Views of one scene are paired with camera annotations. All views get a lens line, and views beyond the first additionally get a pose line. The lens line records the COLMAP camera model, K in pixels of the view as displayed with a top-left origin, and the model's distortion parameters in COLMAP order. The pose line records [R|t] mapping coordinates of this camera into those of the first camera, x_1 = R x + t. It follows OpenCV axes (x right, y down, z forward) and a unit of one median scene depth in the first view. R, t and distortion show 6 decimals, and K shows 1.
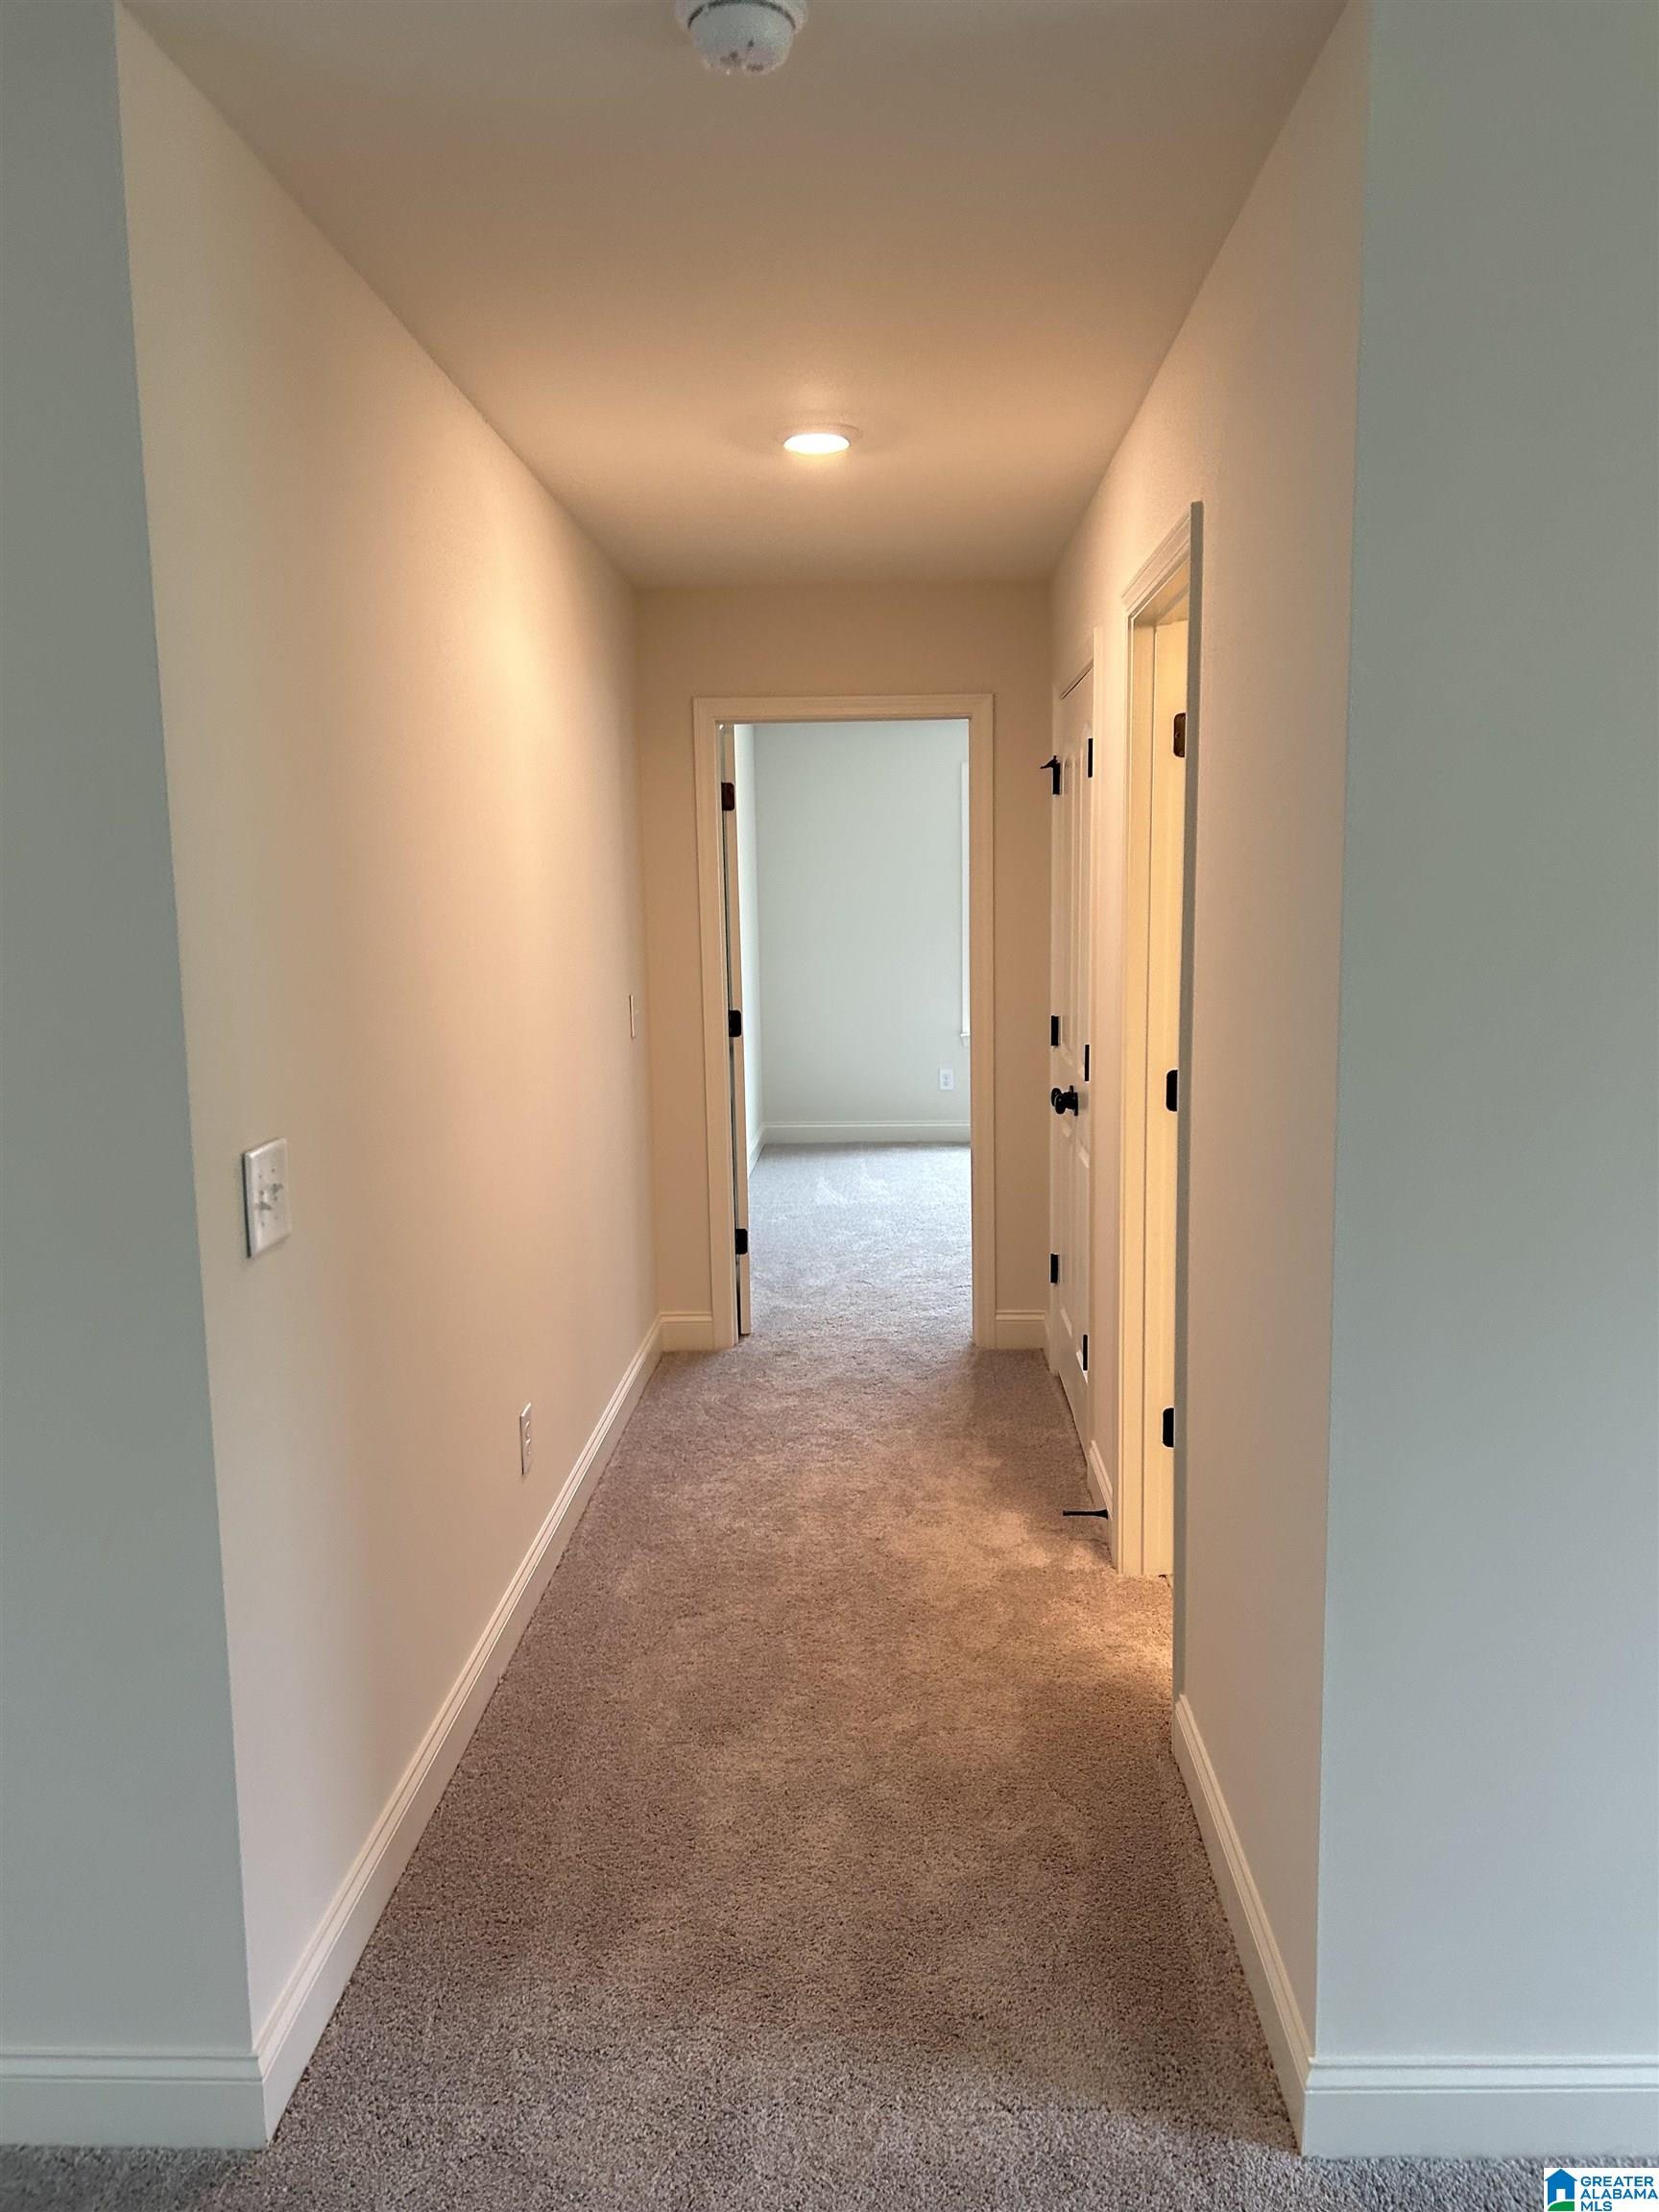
lens RADIAL K [[1679.6, 0, 843.5], [0, 1679.6, 1099.8], [0, 0, 1]] dist [0.100609, -0.124702]
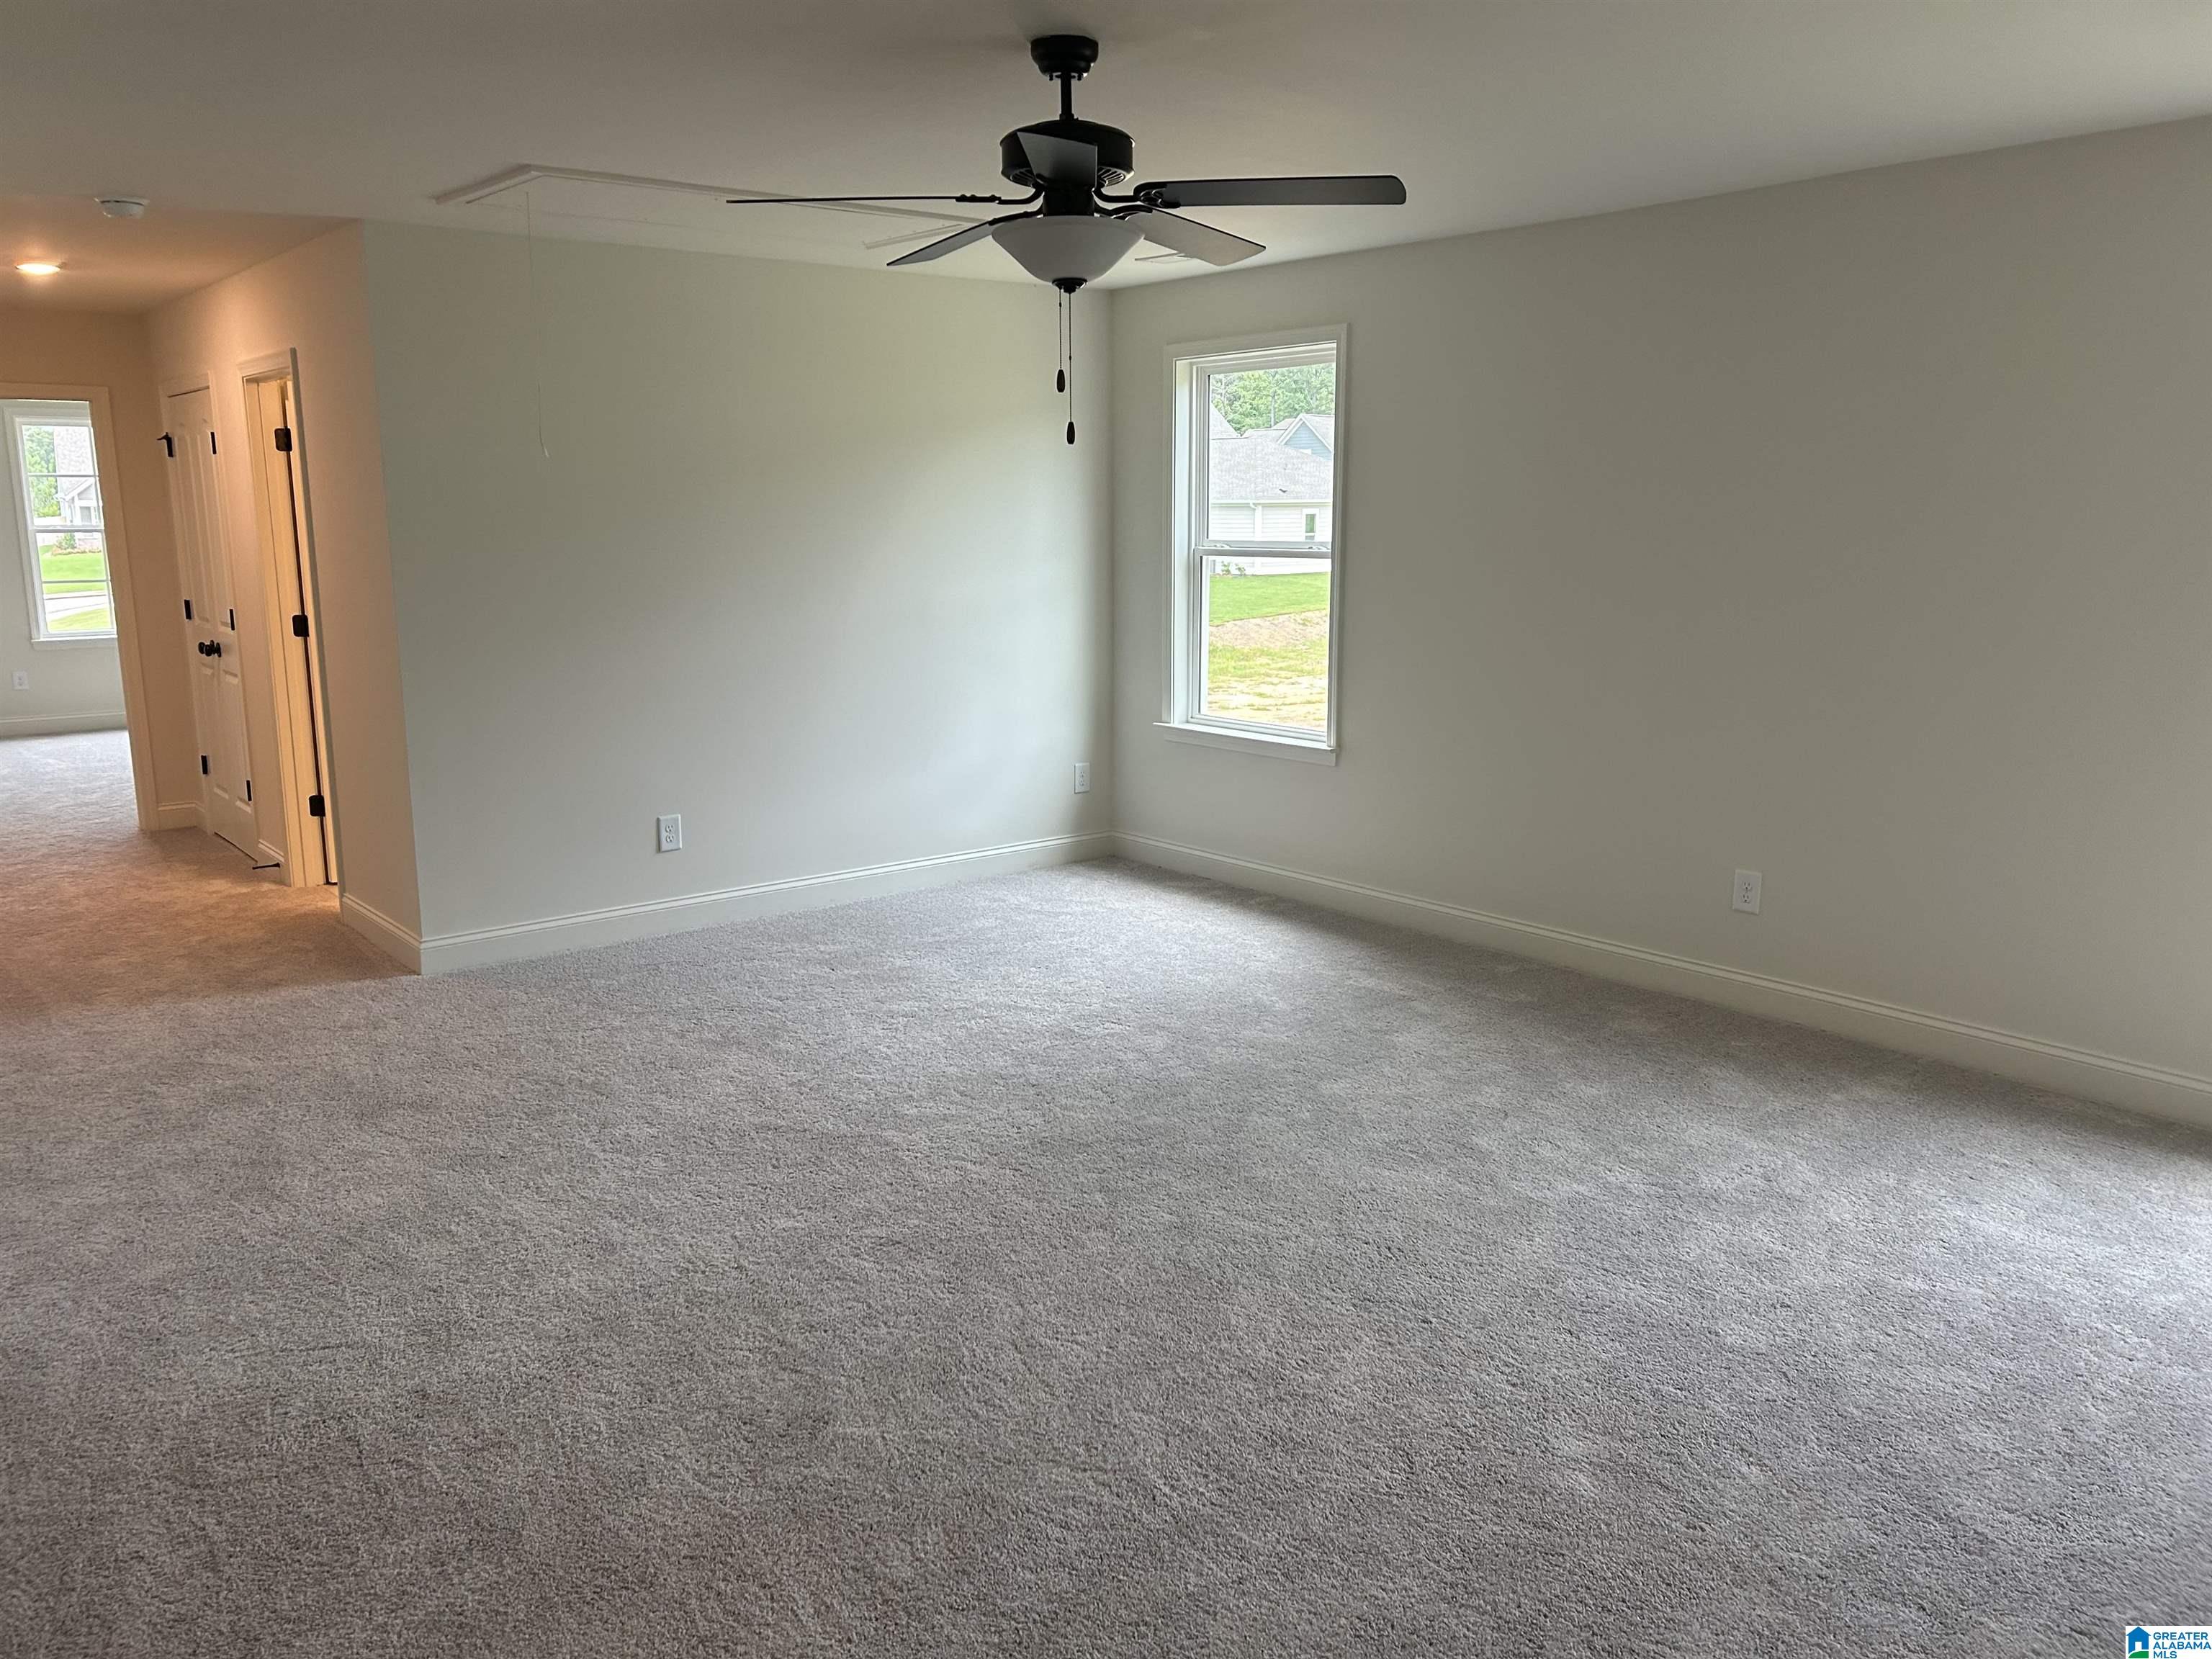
lens RADIAL K [[1679.6, 0, 1108.4], [0, 1679.6, 836.6], [0, 0, 1]] dist [0.100609, -0.124702]
pose [[0.762651, -0.114070, 0.636672, -0.352514], [0.075363, 0.993293, 0.087689, 0.126846], [-0.642404, -0.018895, 0.766133, -1.046952]]
